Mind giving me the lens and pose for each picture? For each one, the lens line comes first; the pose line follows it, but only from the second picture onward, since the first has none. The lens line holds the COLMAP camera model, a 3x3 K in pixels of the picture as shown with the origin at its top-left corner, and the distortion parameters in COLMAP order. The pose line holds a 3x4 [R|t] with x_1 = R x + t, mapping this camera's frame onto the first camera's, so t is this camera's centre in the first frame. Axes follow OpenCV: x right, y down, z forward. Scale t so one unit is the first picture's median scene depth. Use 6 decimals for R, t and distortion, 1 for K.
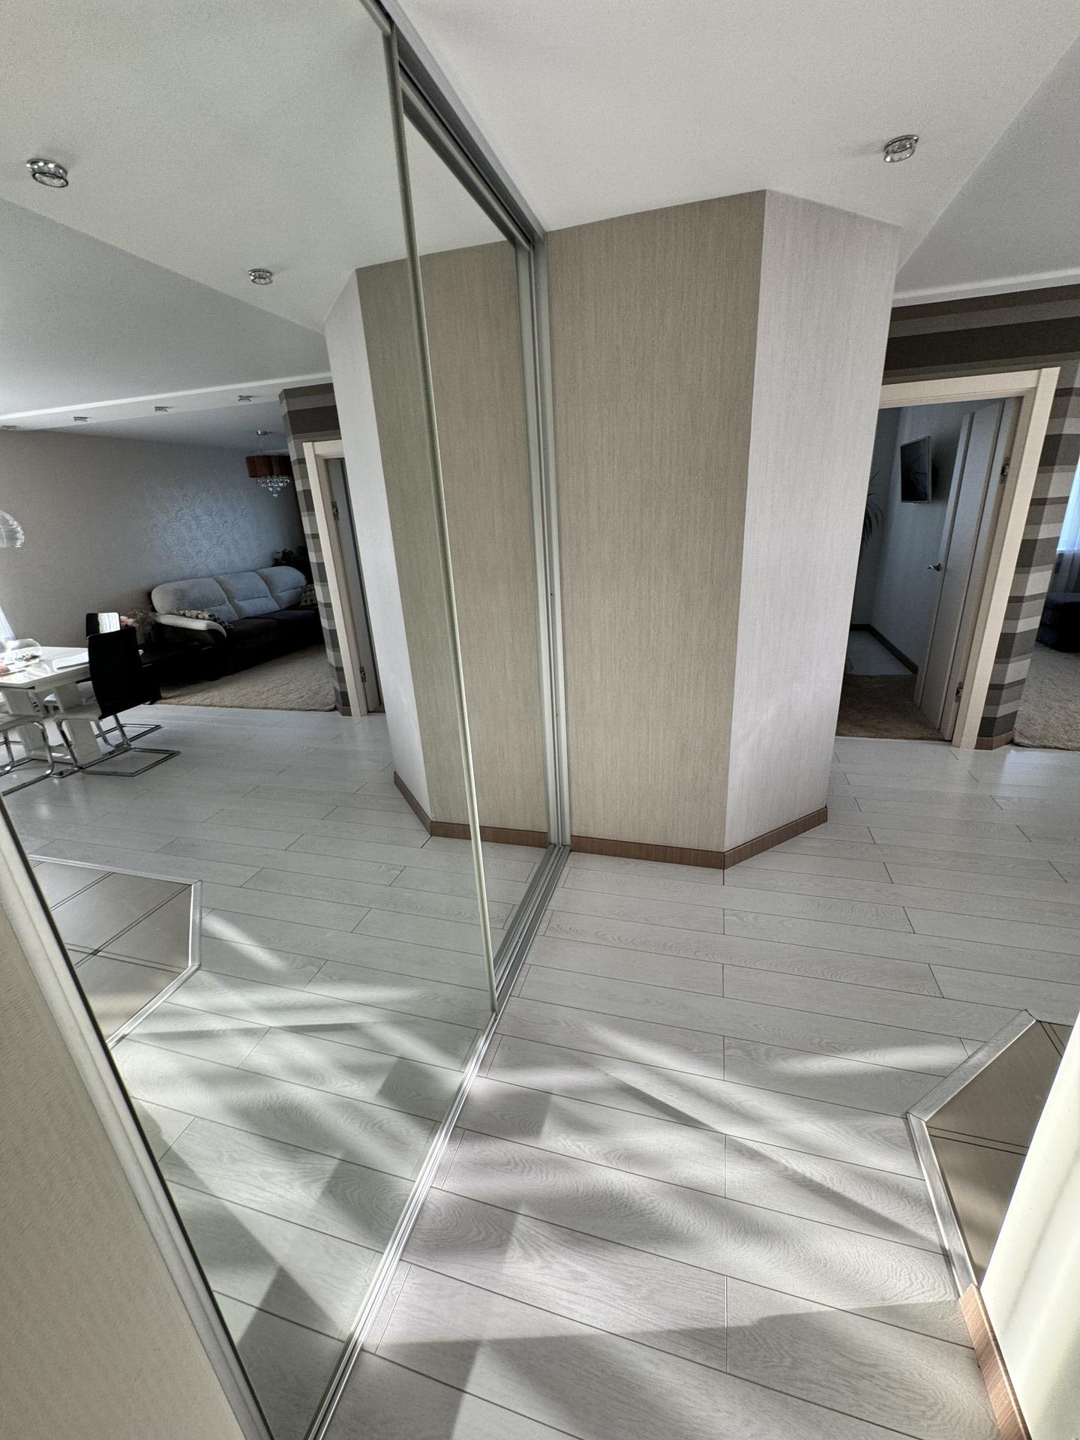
lens RADIAL K [[574.1, 0, 544.5], [0, 574.1, 724.0], [0, 0, 1]] dist [-0.004252, 0.000924]
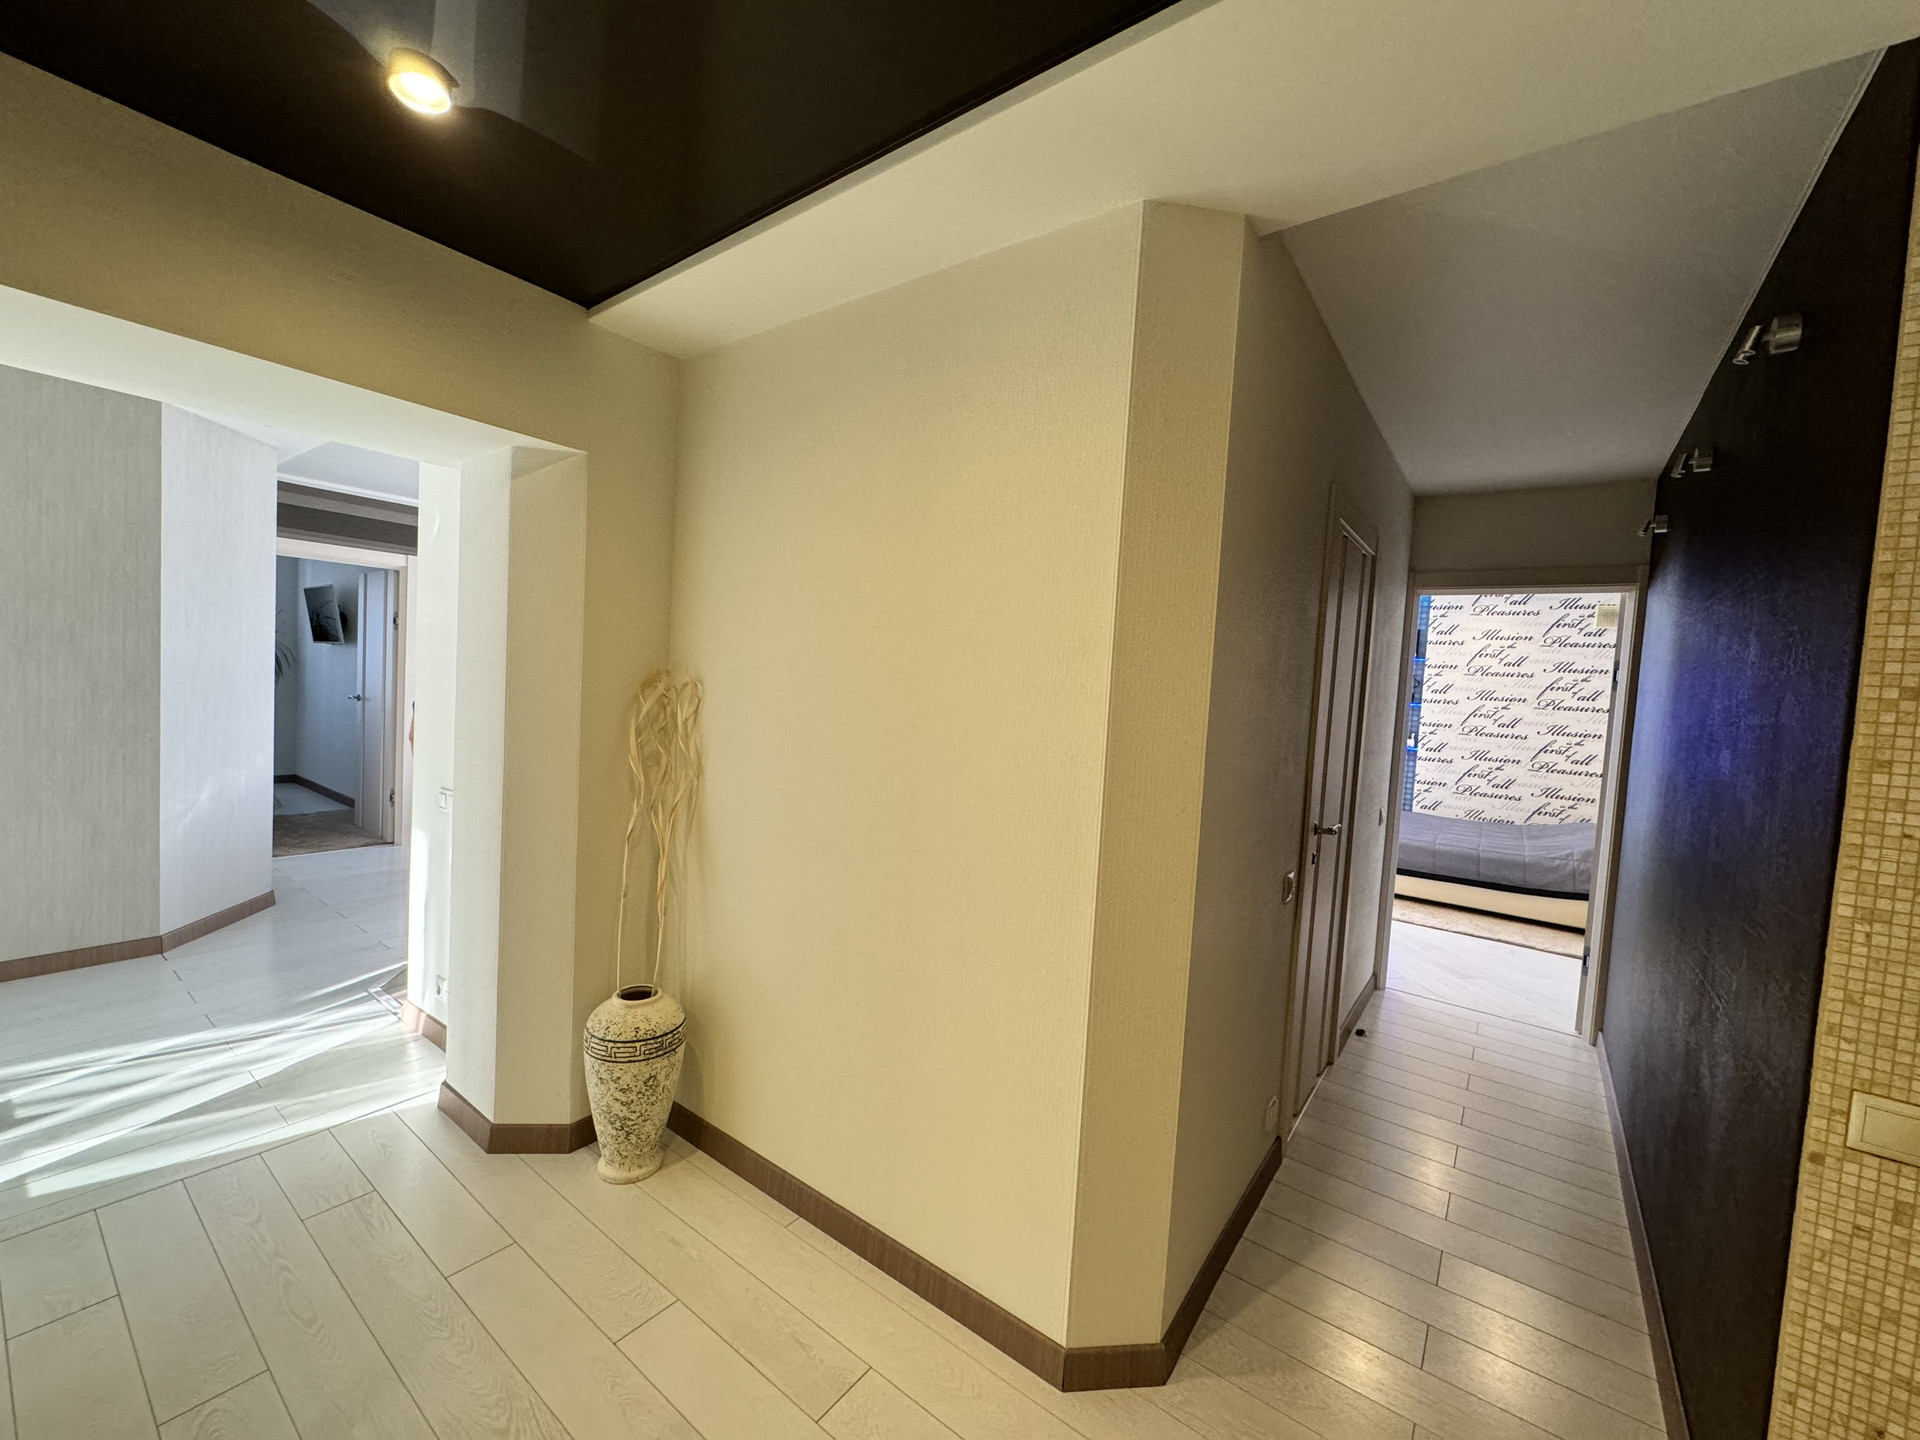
lens RADIAL K [[765.4, 0, 953.4], [0, 765.4, 706.3], [0, 0, 1]] dist [-0.004252, 0.000924]
pose [[0.341687, 0.039518, 0.938982, -0.375597], [0.263293, 0.955081, -0.136006, 0.303984], [-0.902179, 0.293699, 0.315934, -0.616705]]
